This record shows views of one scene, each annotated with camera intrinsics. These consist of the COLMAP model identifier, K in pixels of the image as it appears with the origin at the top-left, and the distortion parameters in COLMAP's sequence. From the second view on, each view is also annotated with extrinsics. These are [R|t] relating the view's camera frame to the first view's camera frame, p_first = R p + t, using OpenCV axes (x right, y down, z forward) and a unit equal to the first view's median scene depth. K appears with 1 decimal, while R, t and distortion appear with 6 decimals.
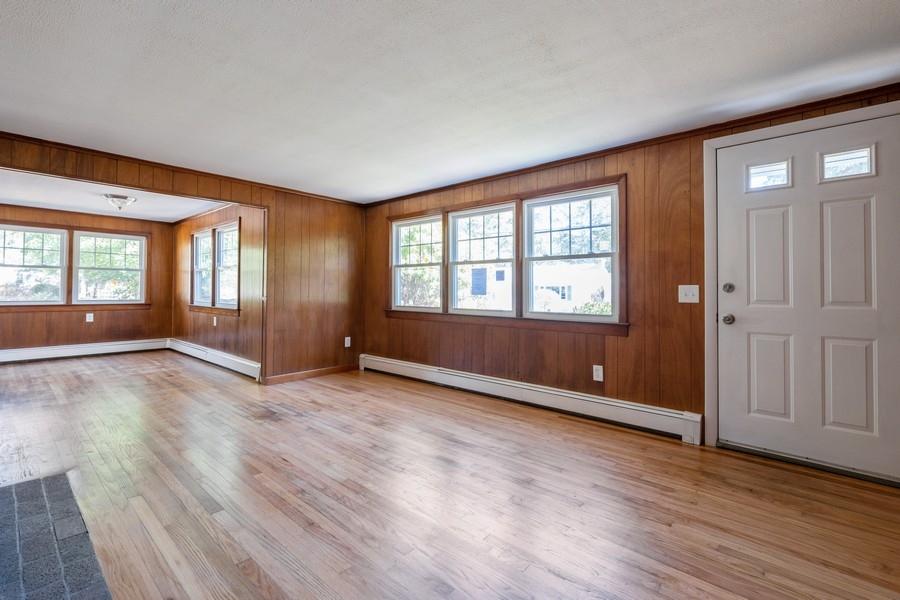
lens RADIAL K [[392.2, 0, 447.6], [0, 392.2, 290.6], [0, 0, 1]] dist [0.002731, -0.000031]
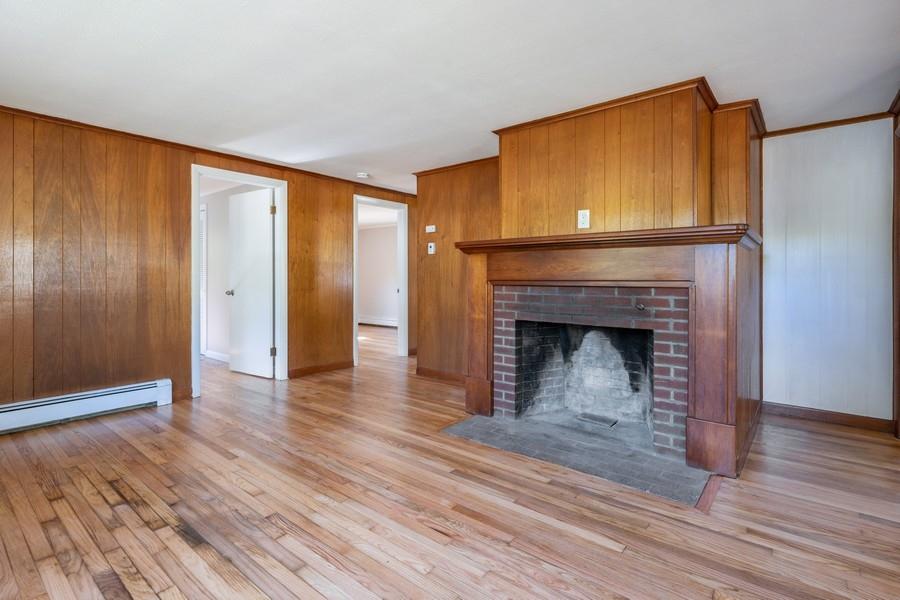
lens RADIAL K [[436.7, 0, 450.2], [0, 436.7, 278.5], [0, 0, 1]] dist [0.000162, 0.000078]
pose [[-0.999503, -0.007762, -0.030540, -0.474669], [-0.007598, 0.999956, -0.005469, 0.005642], [0.030581, -0.005234, -0.999519, 2.029956]]
